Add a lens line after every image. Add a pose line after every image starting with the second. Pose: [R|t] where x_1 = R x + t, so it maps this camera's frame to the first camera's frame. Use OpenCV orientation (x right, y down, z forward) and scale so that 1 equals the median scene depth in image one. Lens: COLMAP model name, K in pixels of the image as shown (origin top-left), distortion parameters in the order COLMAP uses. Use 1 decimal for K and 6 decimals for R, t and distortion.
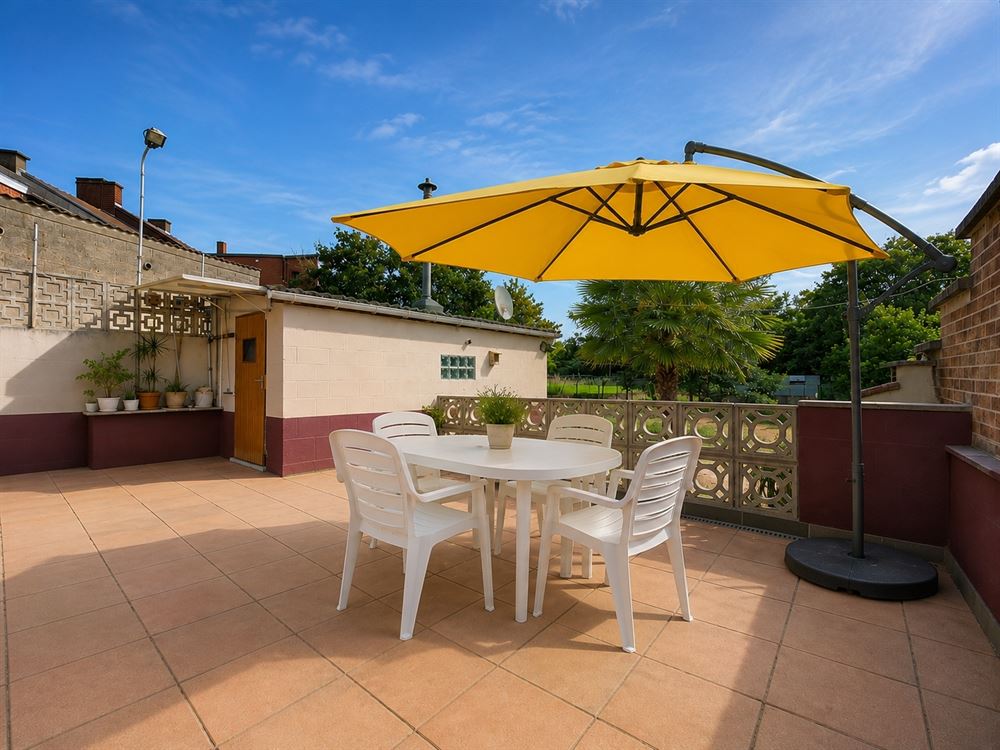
lens RADIAL K [[410.0, 0, 499.2], [0, 410.0, 373.9], [0, 0, 1]] dist [-0.013543, -0.000158]
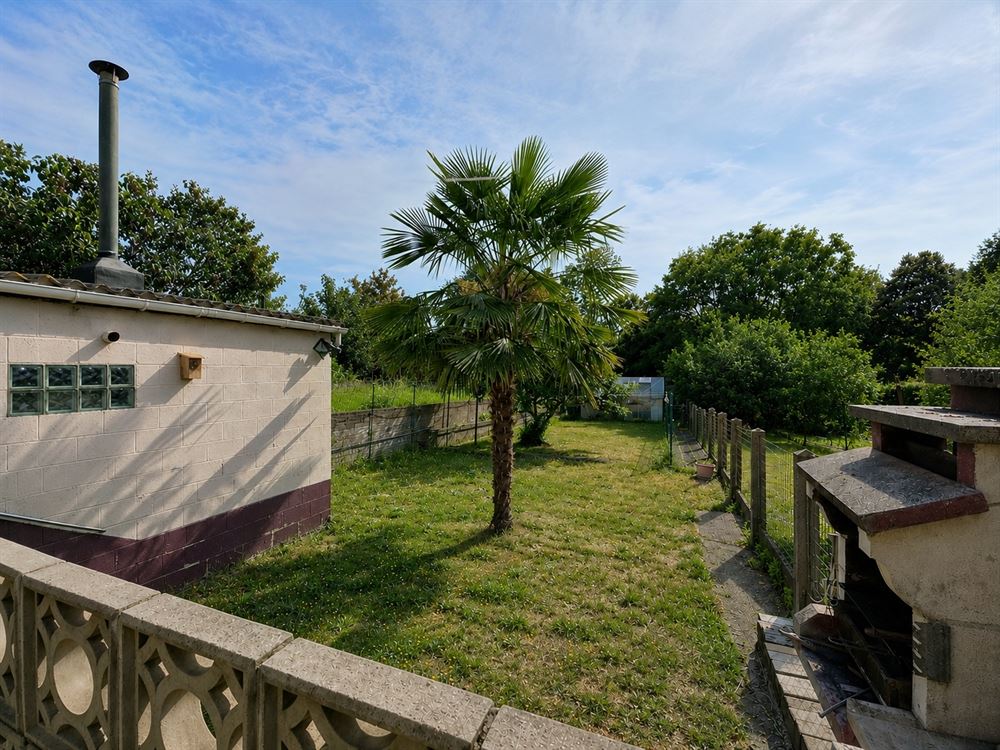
lens RADIAL K [[410.0, 0, 501.5], [0, 410.0, 374.0], [0, 0, 1]] dist [-0.013543, -0.000158]
pose [[0.951354, -0.003788, 0.308078, 0.407148], [-0.000462, 0.999906, 0.013719, -0.068273], [-0.308101, -0.013194, 0.951262, 0.682568]]
